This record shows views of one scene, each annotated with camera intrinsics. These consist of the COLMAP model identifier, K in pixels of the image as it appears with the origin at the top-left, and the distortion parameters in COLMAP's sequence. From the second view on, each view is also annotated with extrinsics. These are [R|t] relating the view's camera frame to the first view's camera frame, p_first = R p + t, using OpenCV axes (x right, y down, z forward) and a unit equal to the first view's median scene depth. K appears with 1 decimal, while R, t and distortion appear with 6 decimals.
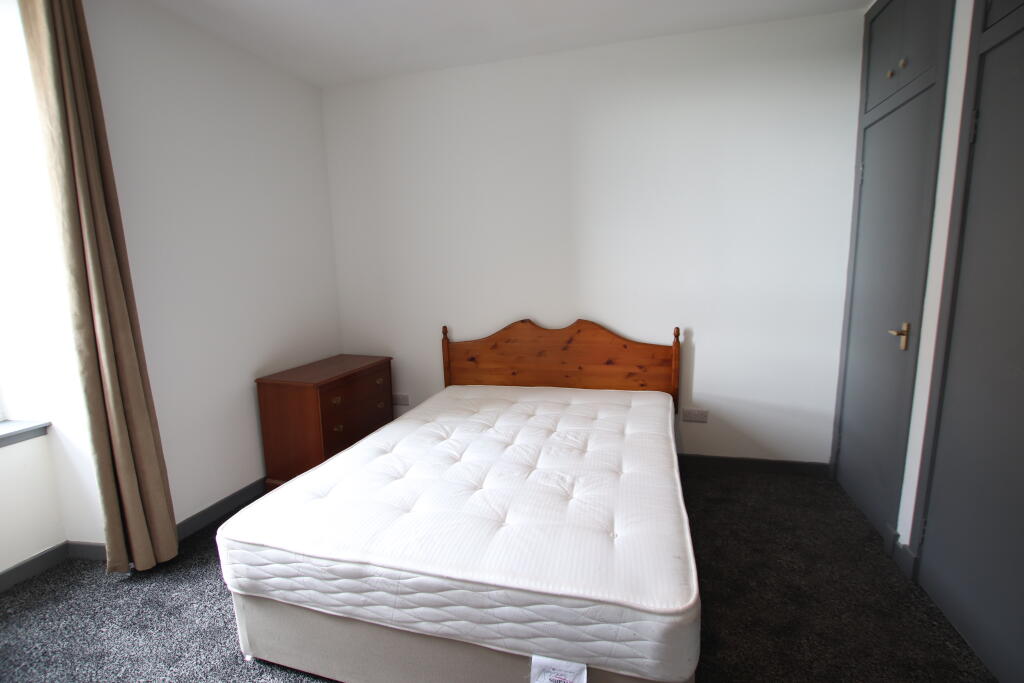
lens RADIAL K [[473.9, 0, 514.2], [0, 473.9, 347.2], [0, 0, 1]] dist [-0.032785, 0.005255]
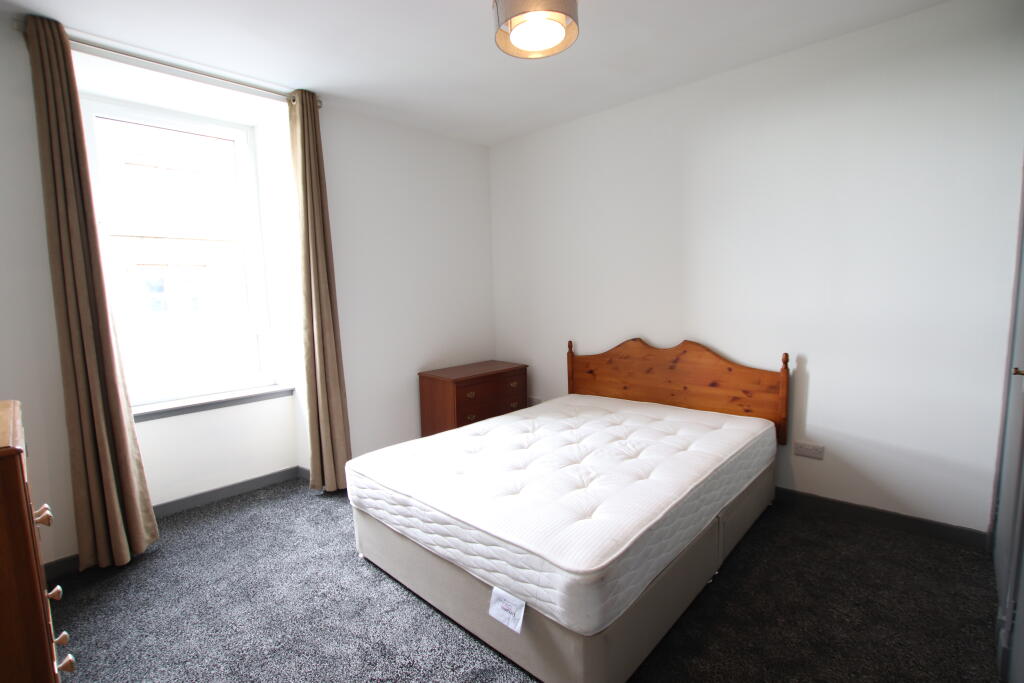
lens RADIAL K [[473.9, 0, 514.2], [0, 473.9, 347.2], [0, 0, 1]] dist [-0.032785, 0.005255]
pose [[0.892067, 0.053652, -0.448707, 0.318893], [-0.070324, 0.997312, -0.020561, 0.004320], [0.446398, 0.049897, 0.893442, -0.095768]]
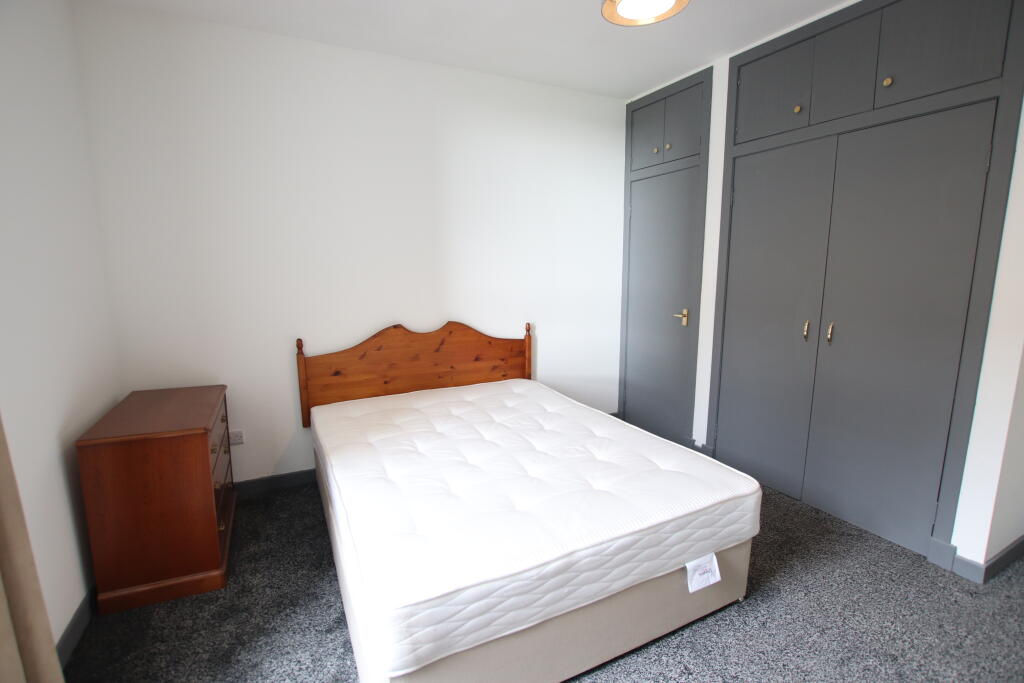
lens RADIAL K [[473.9, 0, 514.2], [0, 473.9, 347.2], [0, 0, 1]] dist [-0.032785, 0.005255]
pose [[0.731227, -0.088239, 0.676403, -0.568999], [0.098820, 0.994841, 0.022950, -0.013946], [-0.674939, 0.050061, 0.736174, 0.159198]]
